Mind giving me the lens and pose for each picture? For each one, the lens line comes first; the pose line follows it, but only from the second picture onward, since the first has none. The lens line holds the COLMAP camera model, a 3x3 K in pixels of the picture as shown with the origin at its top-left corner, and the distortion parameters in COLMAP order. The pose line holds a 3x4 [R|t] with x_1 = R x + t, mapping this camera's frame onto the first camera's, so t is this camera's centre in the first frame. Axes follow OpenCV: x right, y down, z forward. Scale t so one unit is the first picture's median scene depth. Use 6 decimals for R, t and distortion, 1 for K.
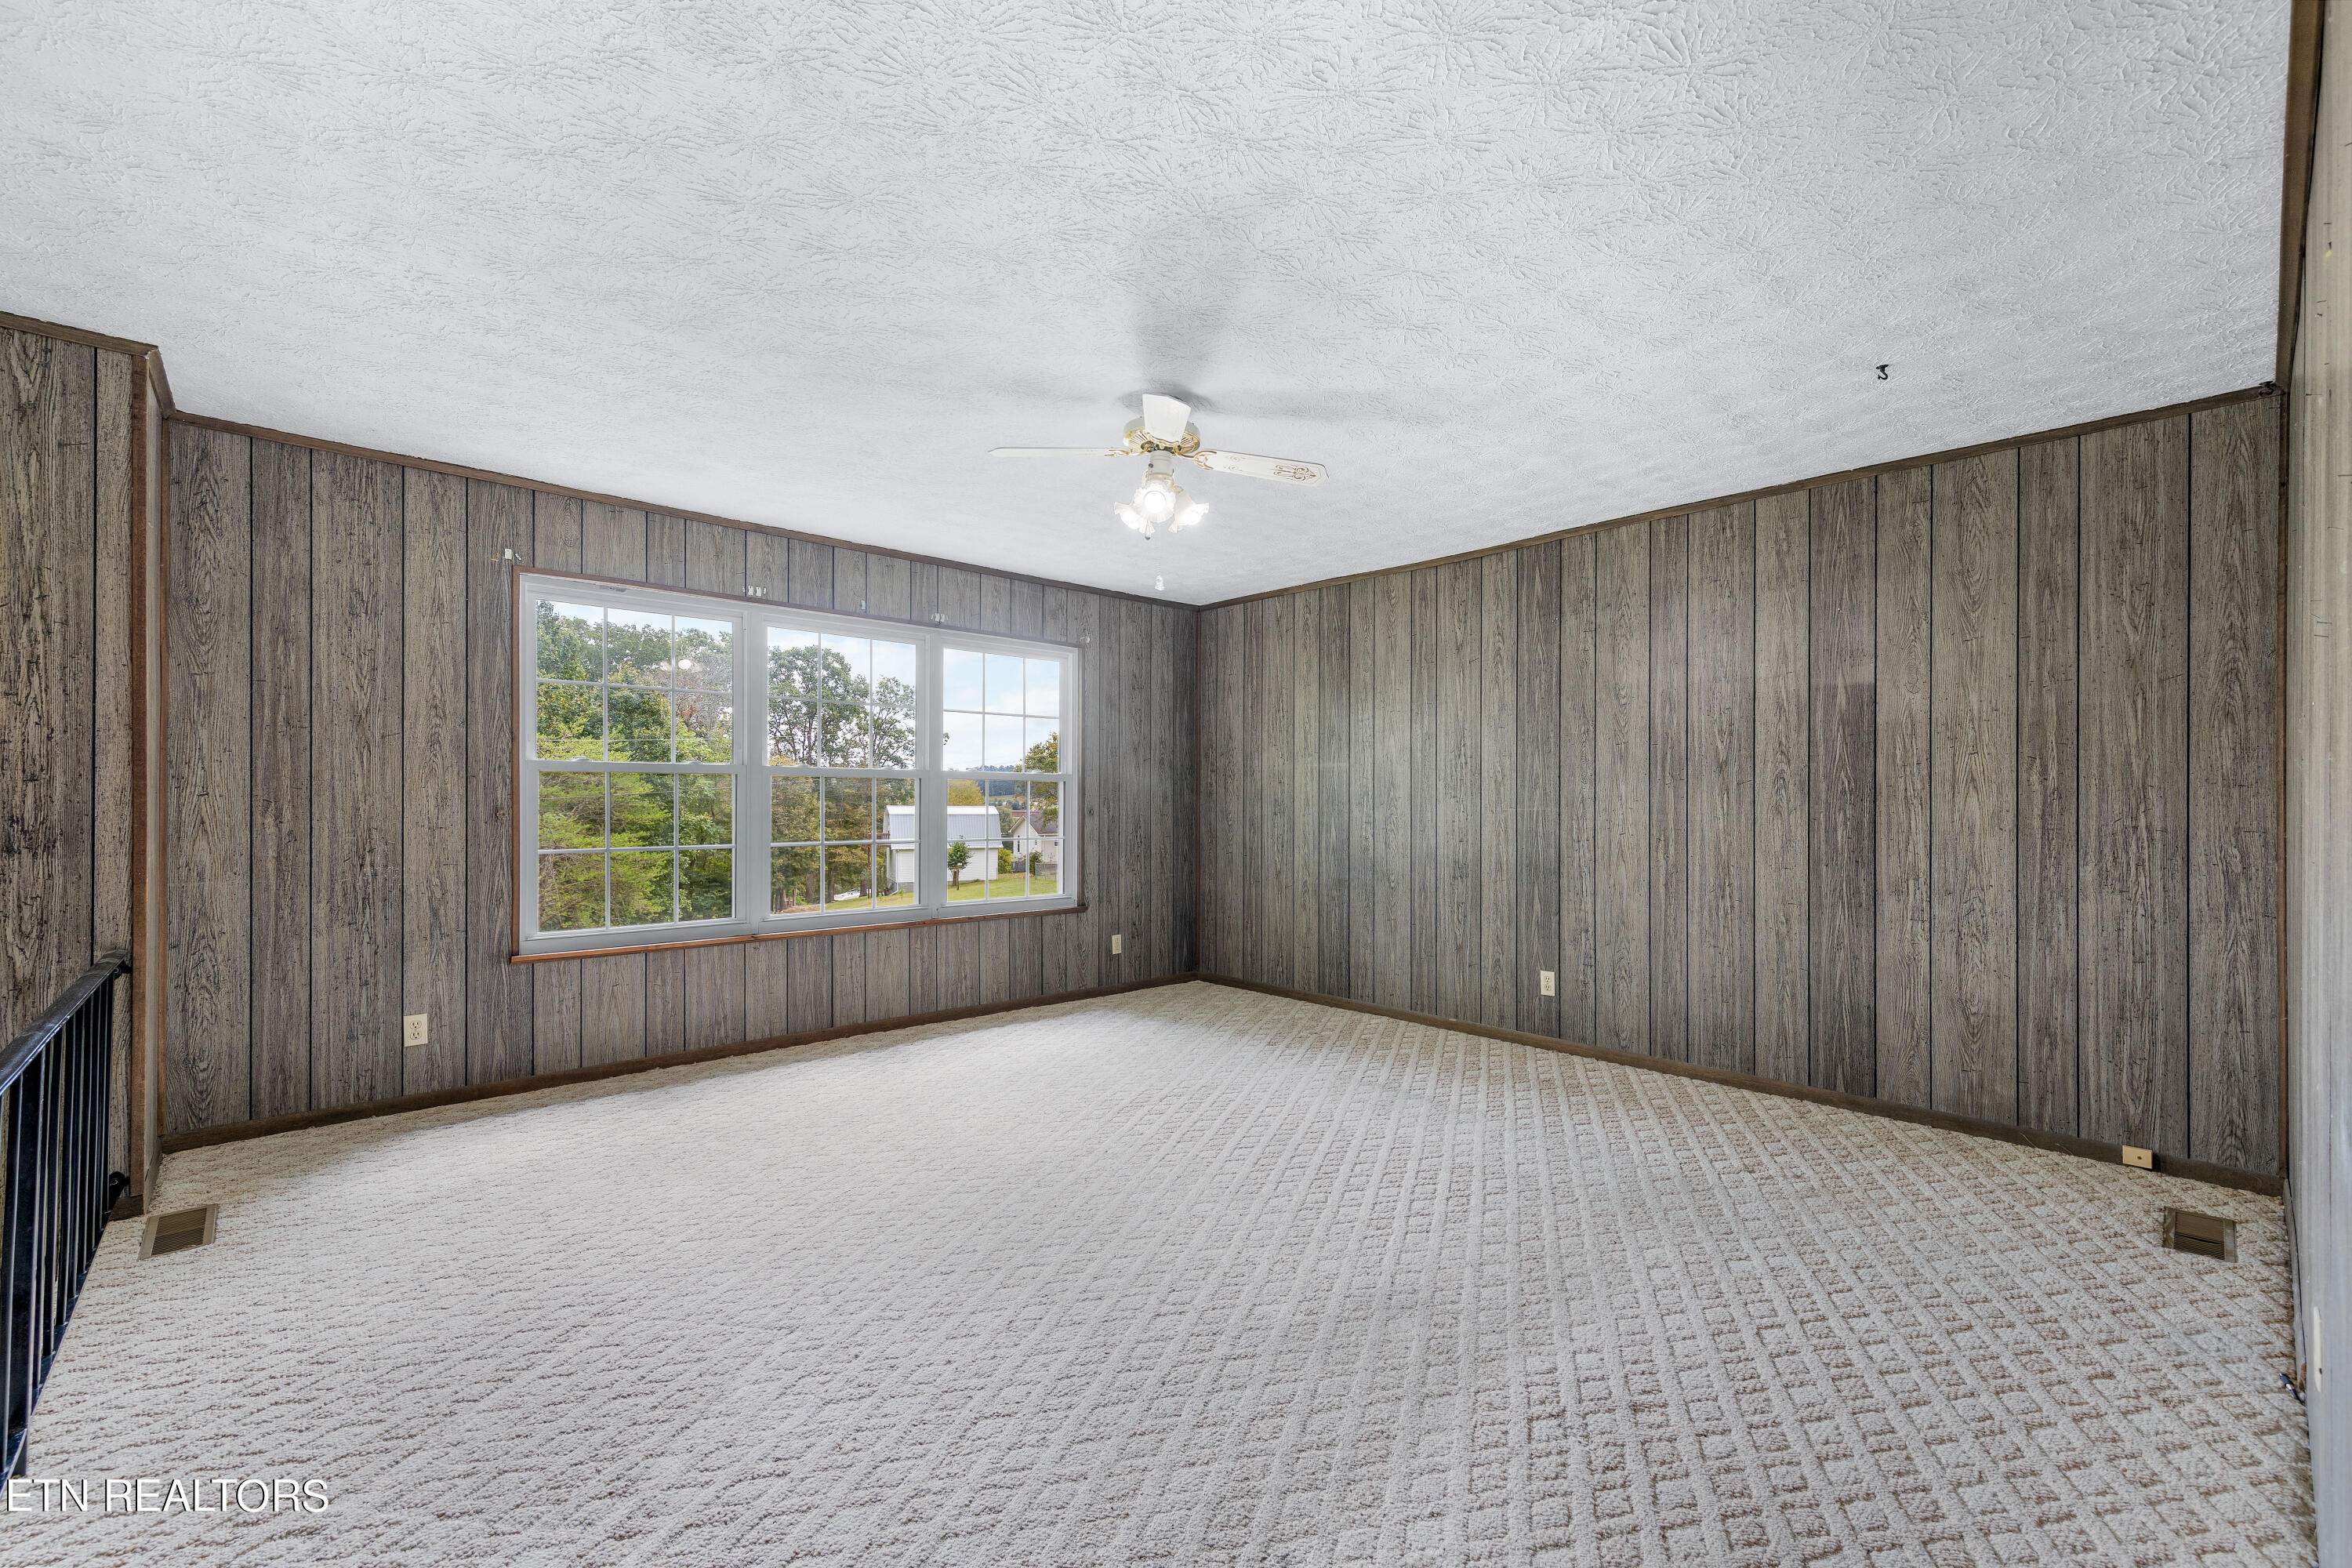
lens RADIAL K [[980.8, 0, 1179.8], [0, 980.8, 809.3], [0, 0, 1]] dist [0.004152, 0.000215]
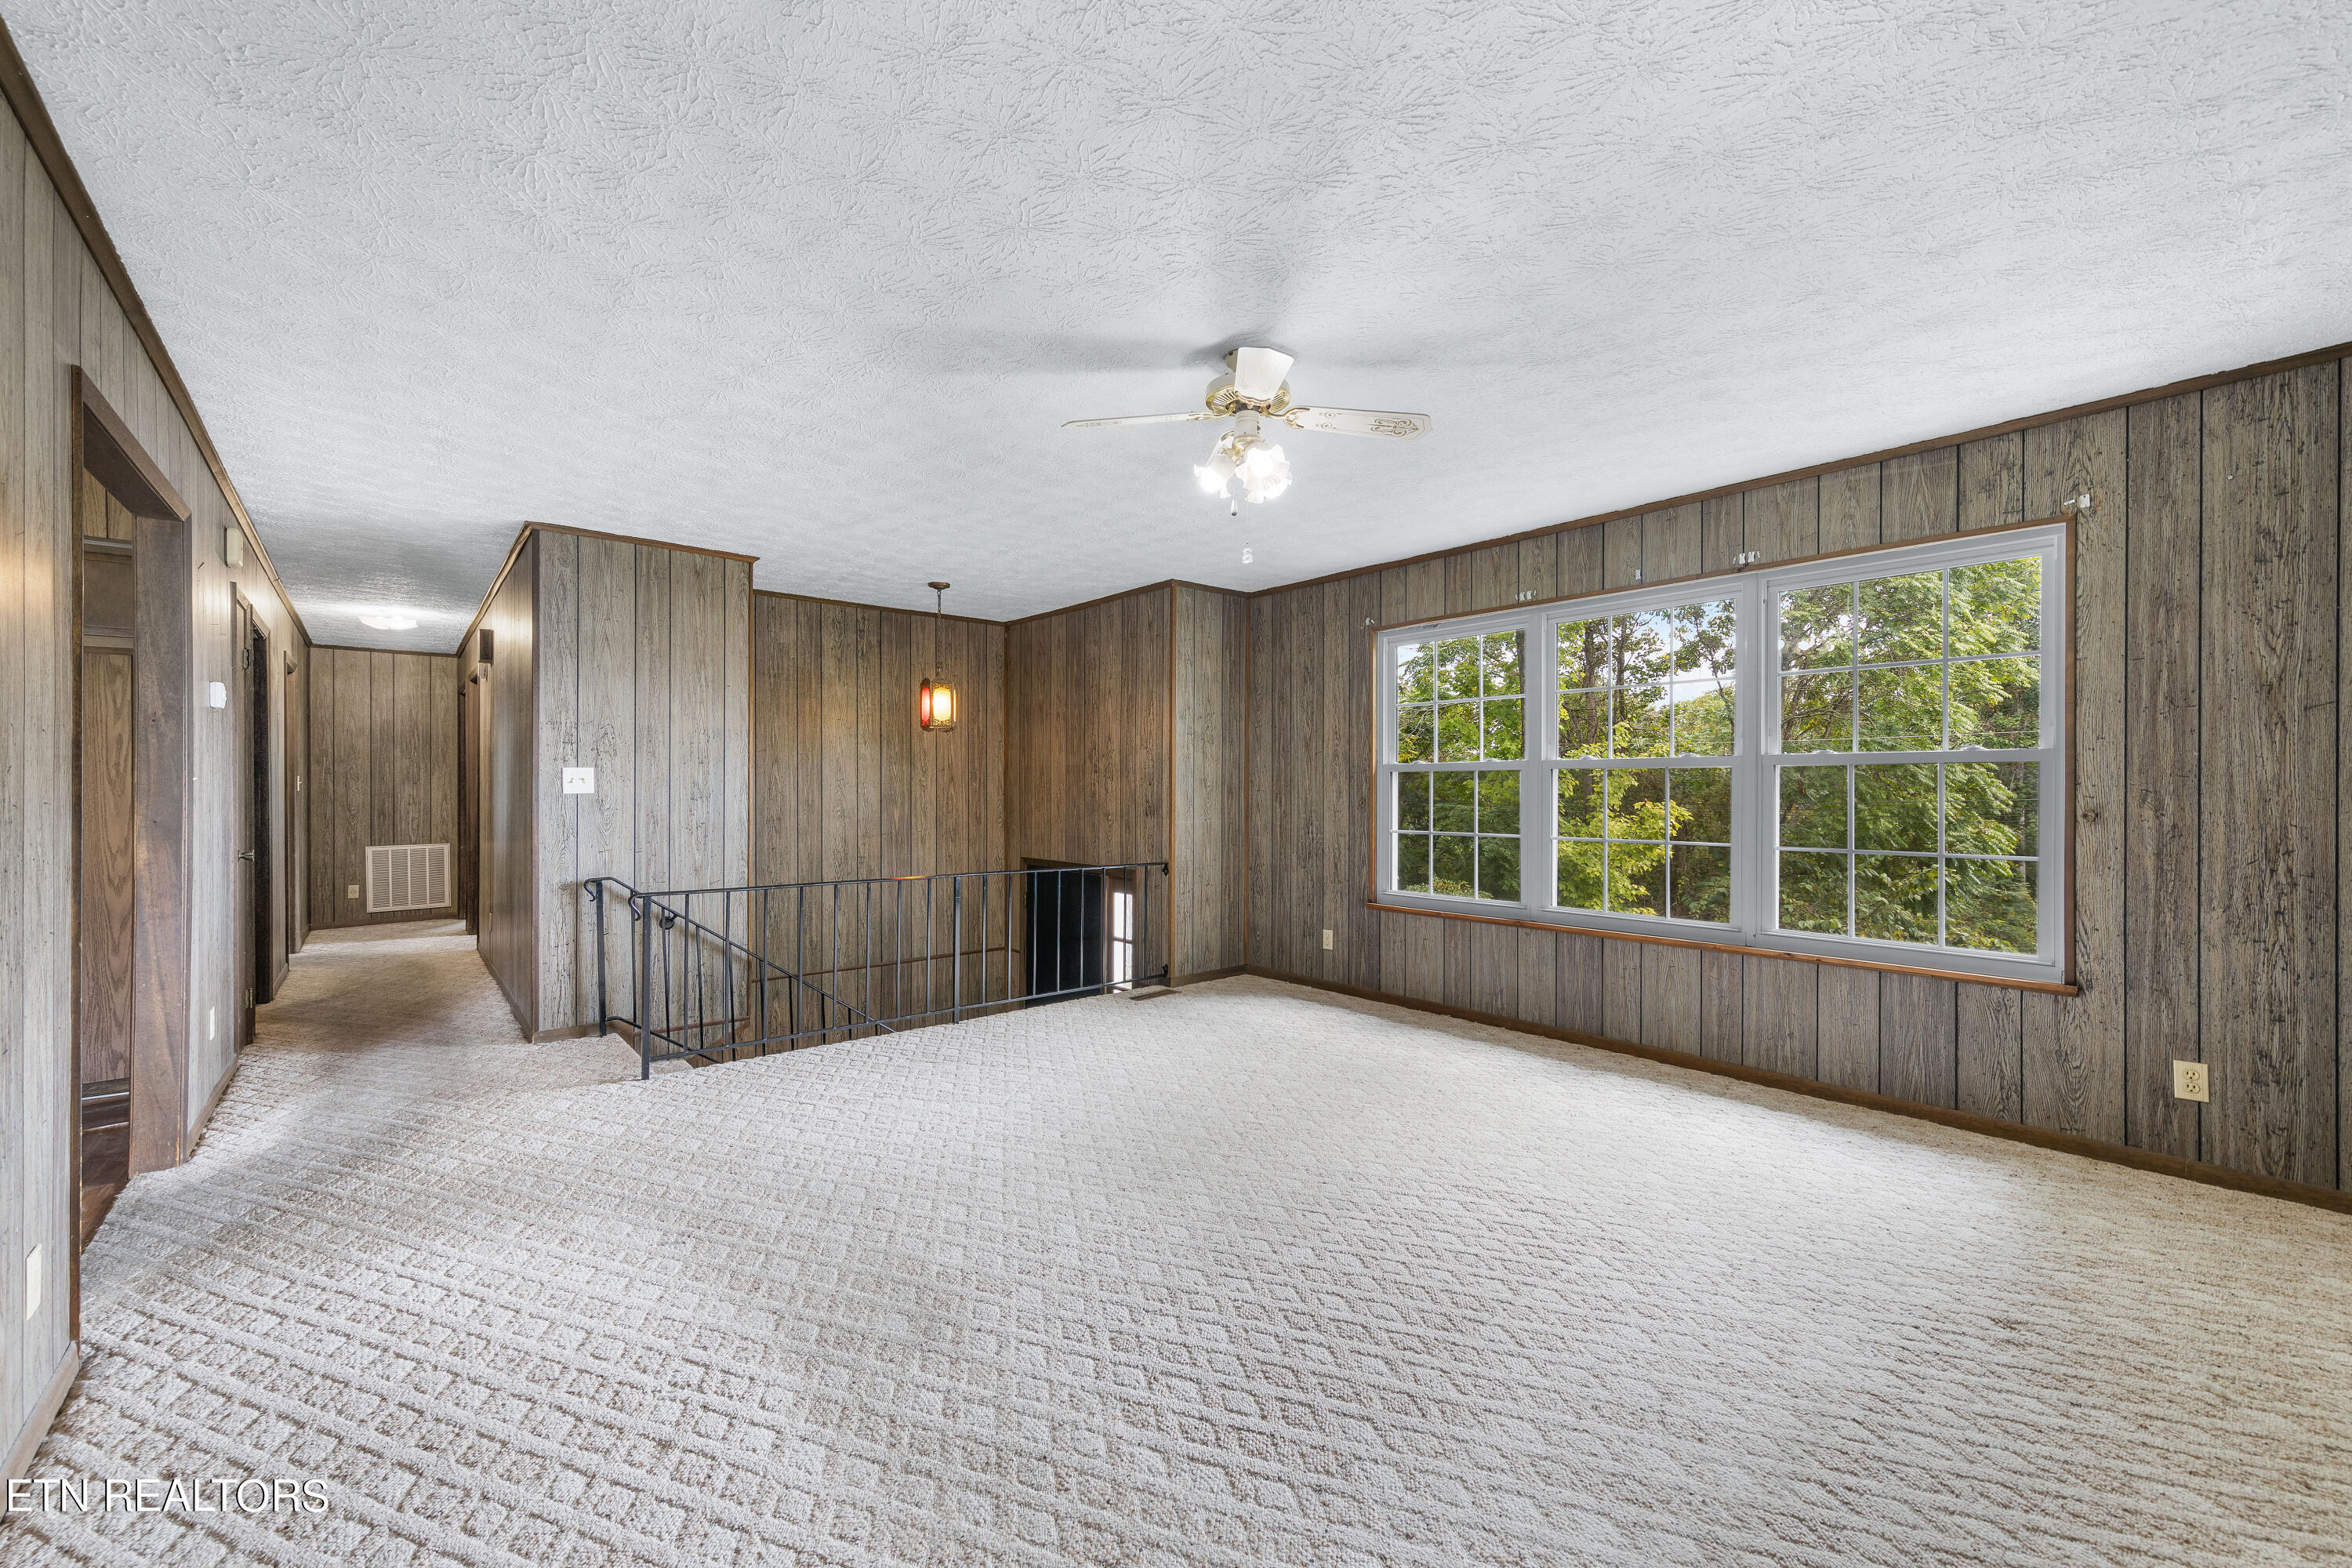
lens RADIAL K [[920.8, 0, 1163.5], [0, 920.8, 790.7], [0, 0, 1]] dist [0.011225, -0.000032]
pose [[-0.044986, -0.001976, -0.998986, 0.692638], [-0.008869, 0.999959, -0.001579, -0.008390], [0.998948, 0.008789, -0.045001, 0.787694]]
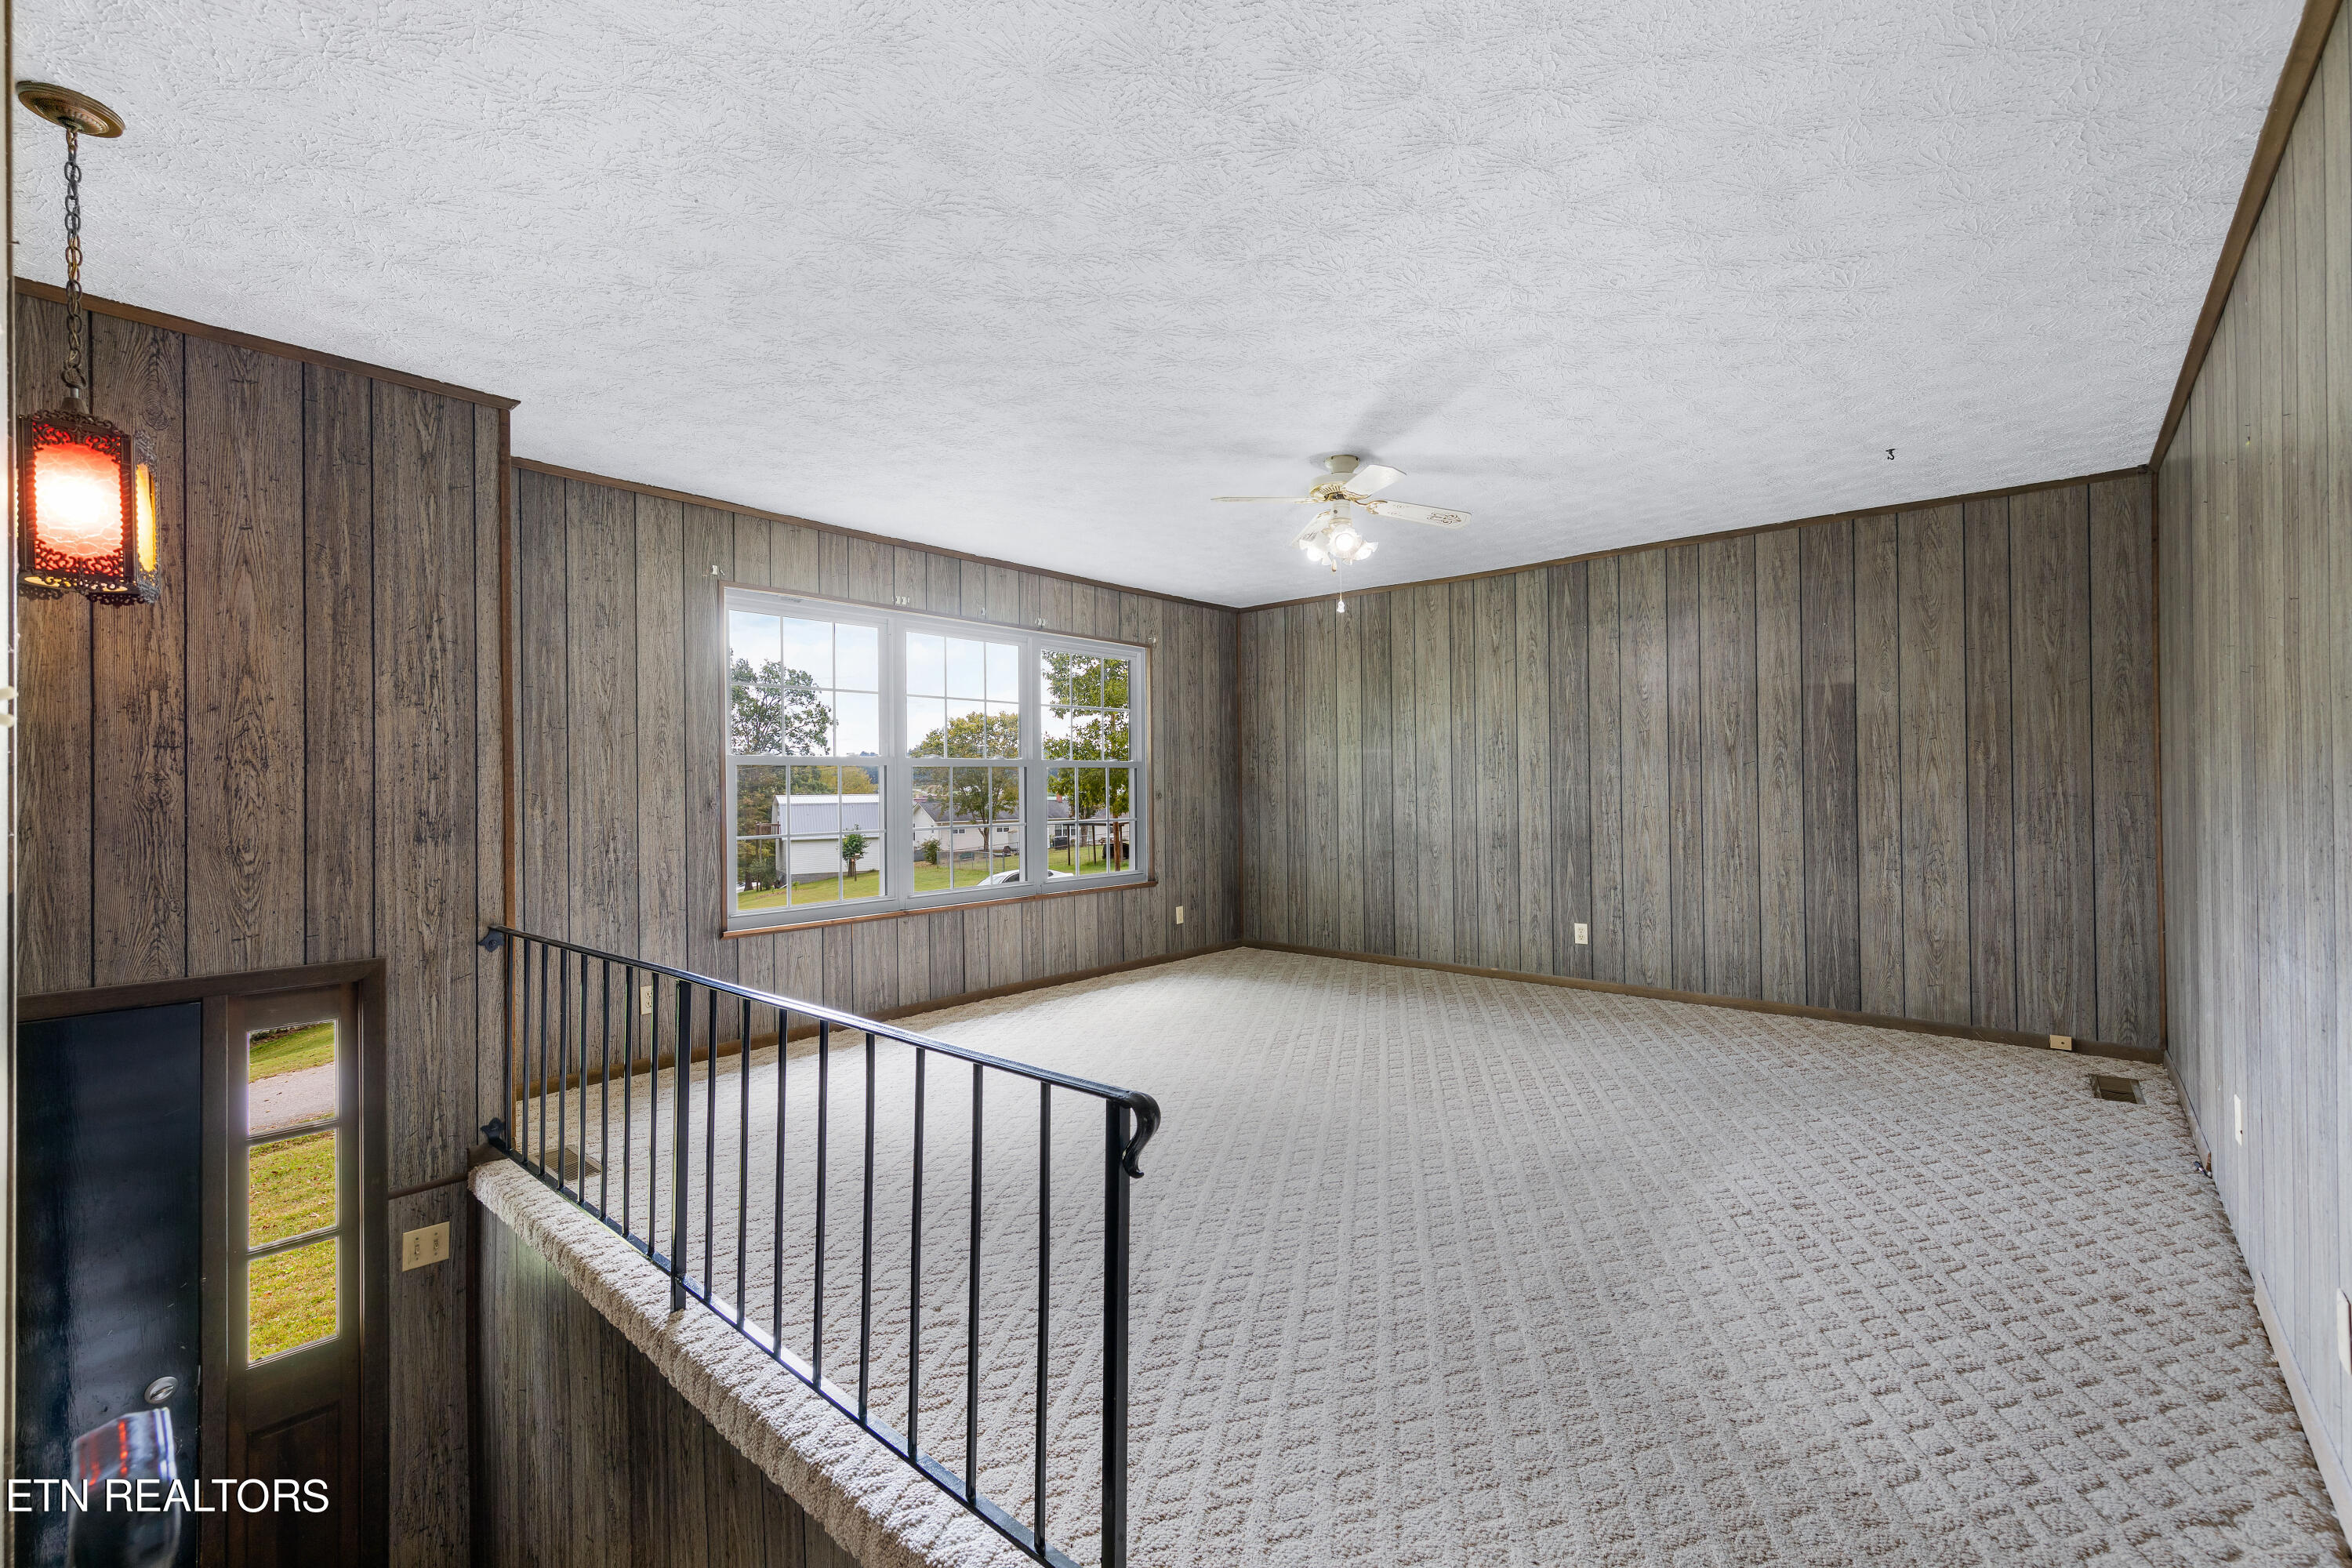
lens RADIAL K [[987.8, 0, 1172.0], [0, 987.8, 790.0], [0, 0, 1]] dist [0.004510, -0.000142]
pose [[0.994297, -0.014224, 0.105690, -0.299710], [0.014648, 0.999887, -0.003235, 0.000248], [-0.105633, 0.004765, 0.994394, -0.170694]]
